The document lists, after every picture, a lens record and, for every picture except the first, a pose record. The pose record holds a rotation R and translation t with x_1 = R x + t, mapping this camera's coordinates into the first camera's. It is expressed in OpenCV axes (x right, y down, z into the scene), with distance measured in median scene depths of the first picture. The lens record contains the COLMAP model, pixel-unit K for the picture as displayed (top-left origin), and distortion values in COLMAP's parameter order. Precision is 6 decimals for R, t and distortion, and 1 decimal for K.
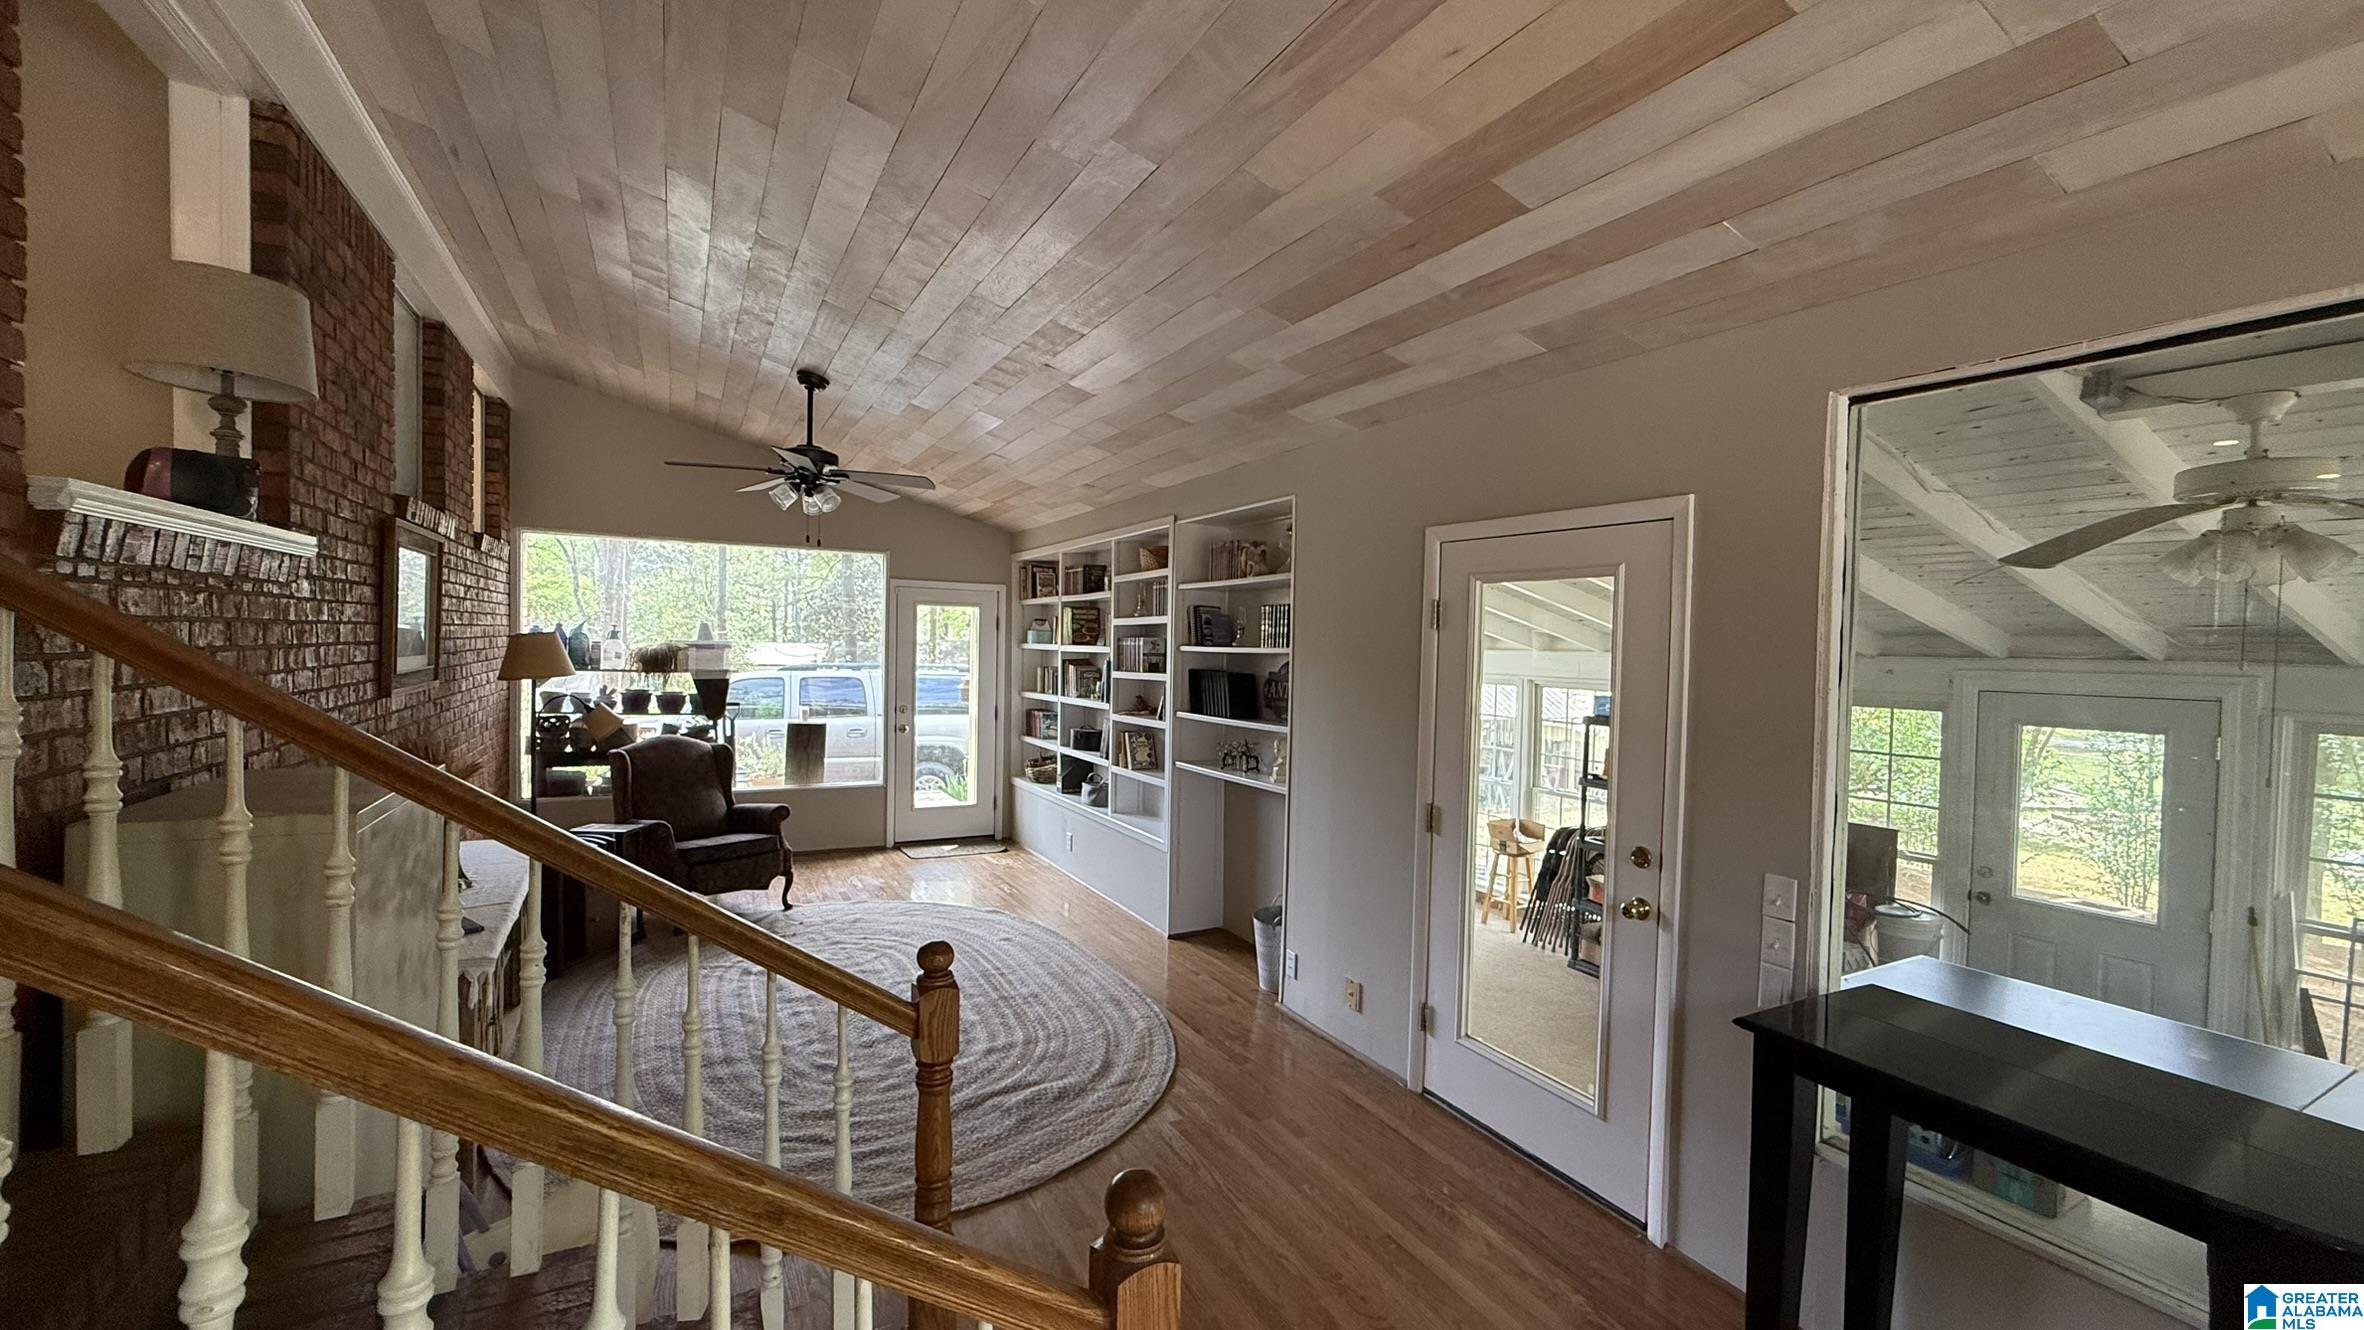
lens RADIAL K [[943.9, 0, 1178.9], [0, 943.9, 666.4], [0, 0, 1]] dist [-0.001009, -0.000311]
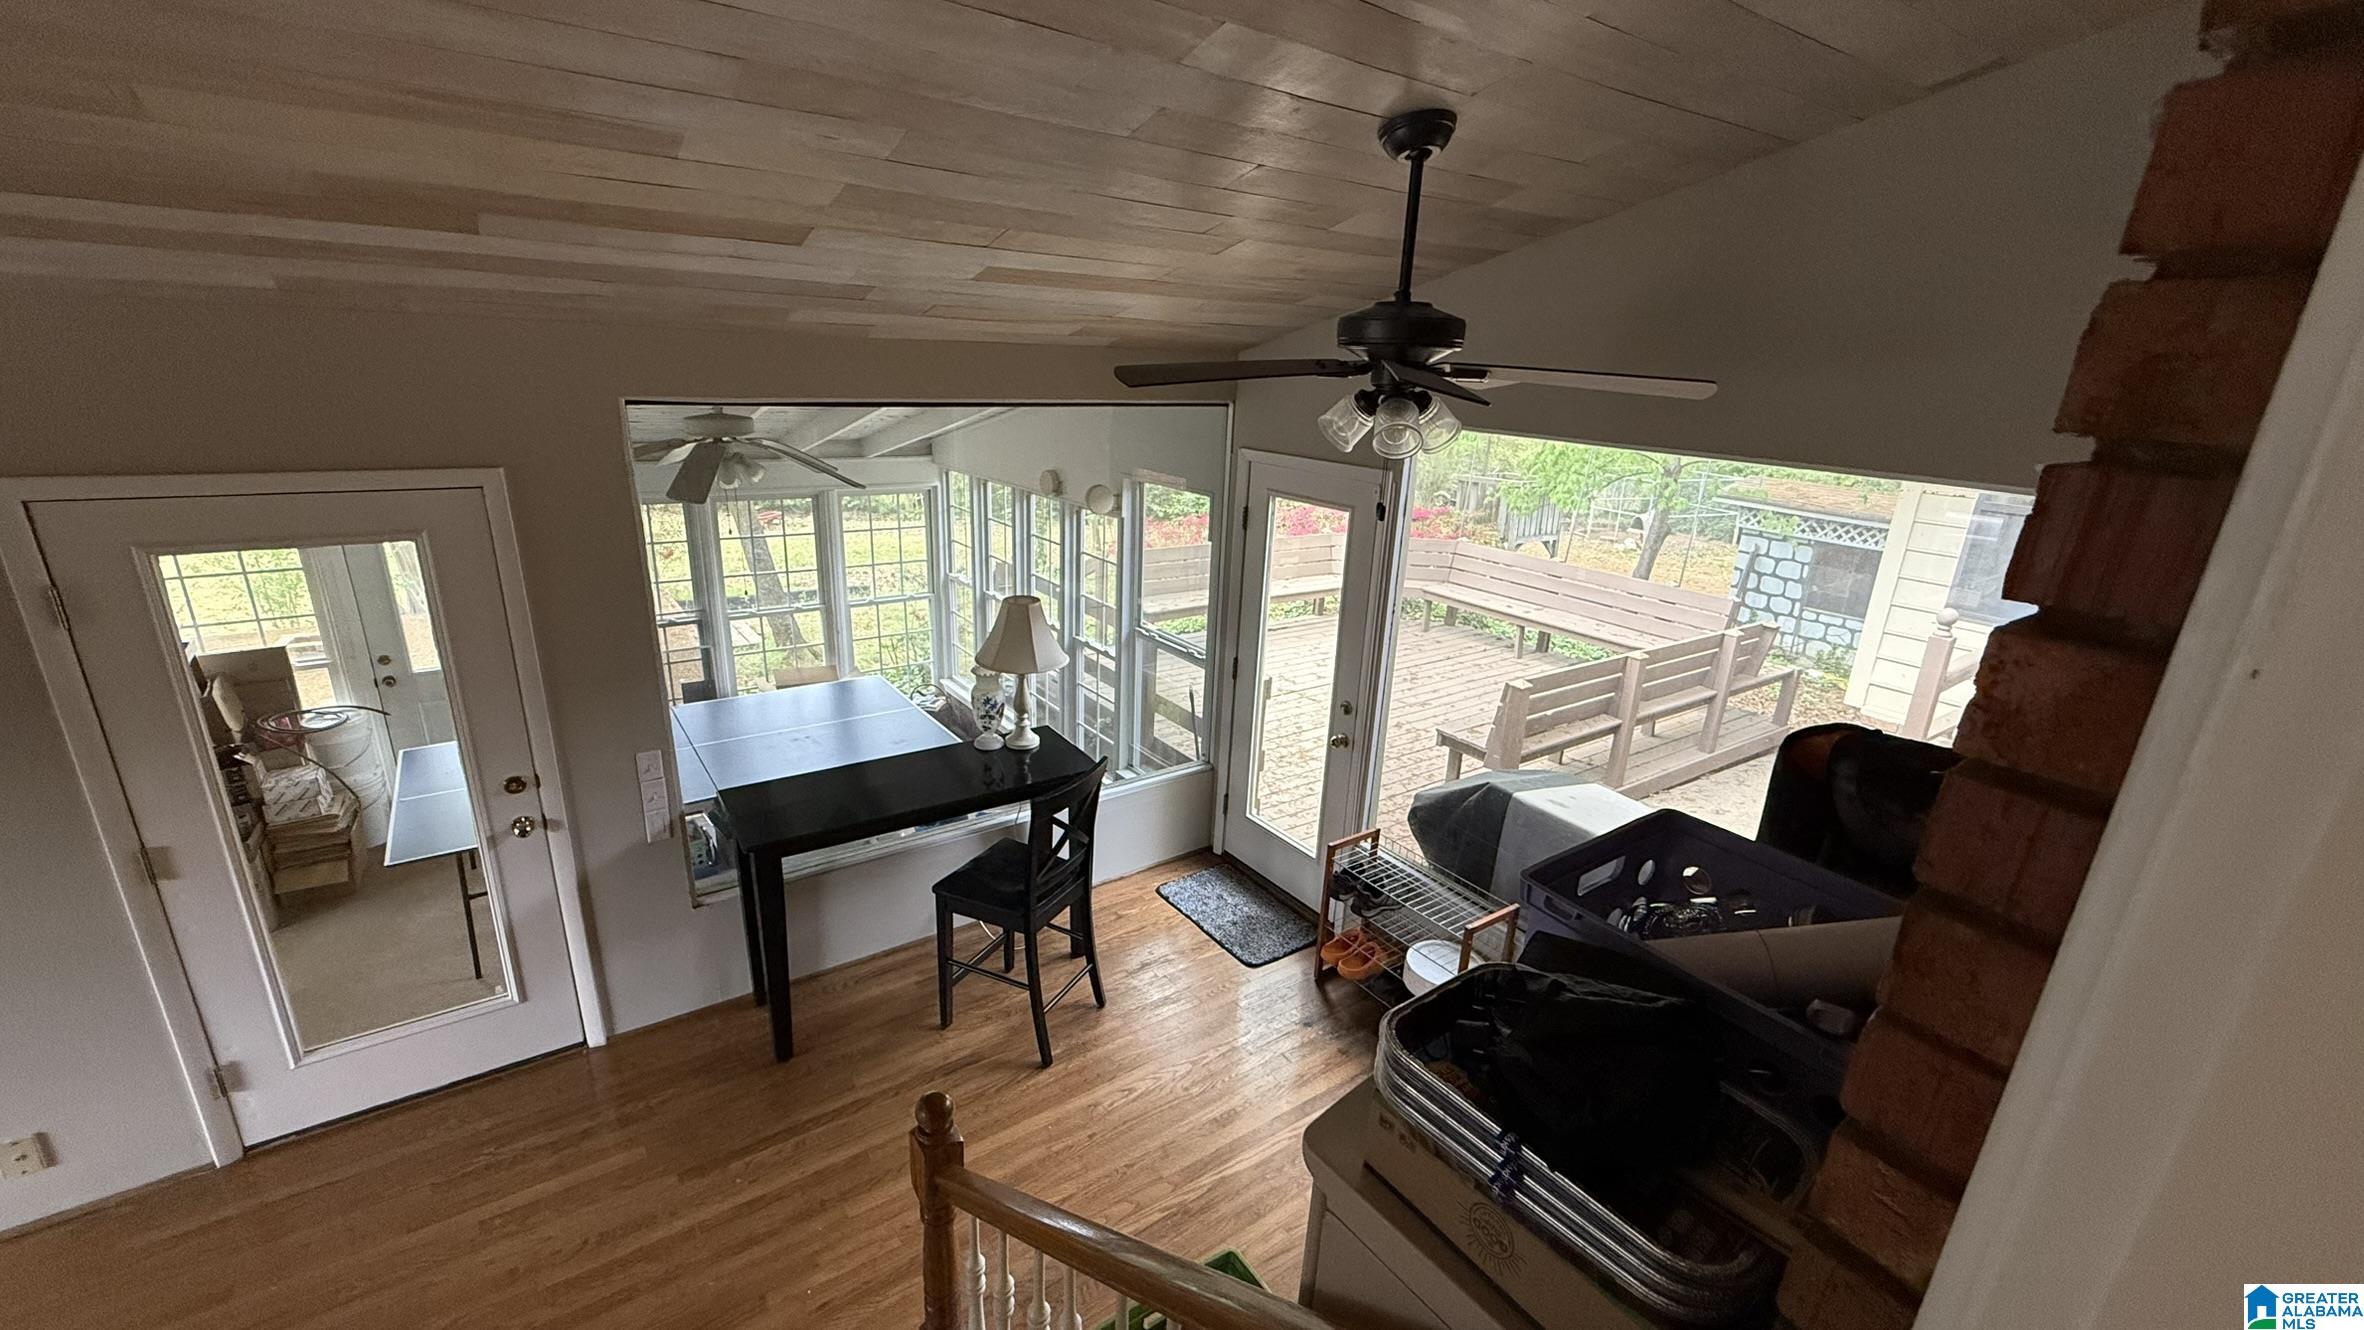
lens RADIAL K [[943.9, 0, 1178.9], [0, 943.9, 666.4], [0, 0, 1]] dist [-0.001009, -0.000311]
pose [[-0.117715, -0.338127, 0.933710, -0.620476], [-0.013995, 0.940718, 0.338900, -0.330435], [-0.992949, 0.026826, -0.115468, 0.330163]]
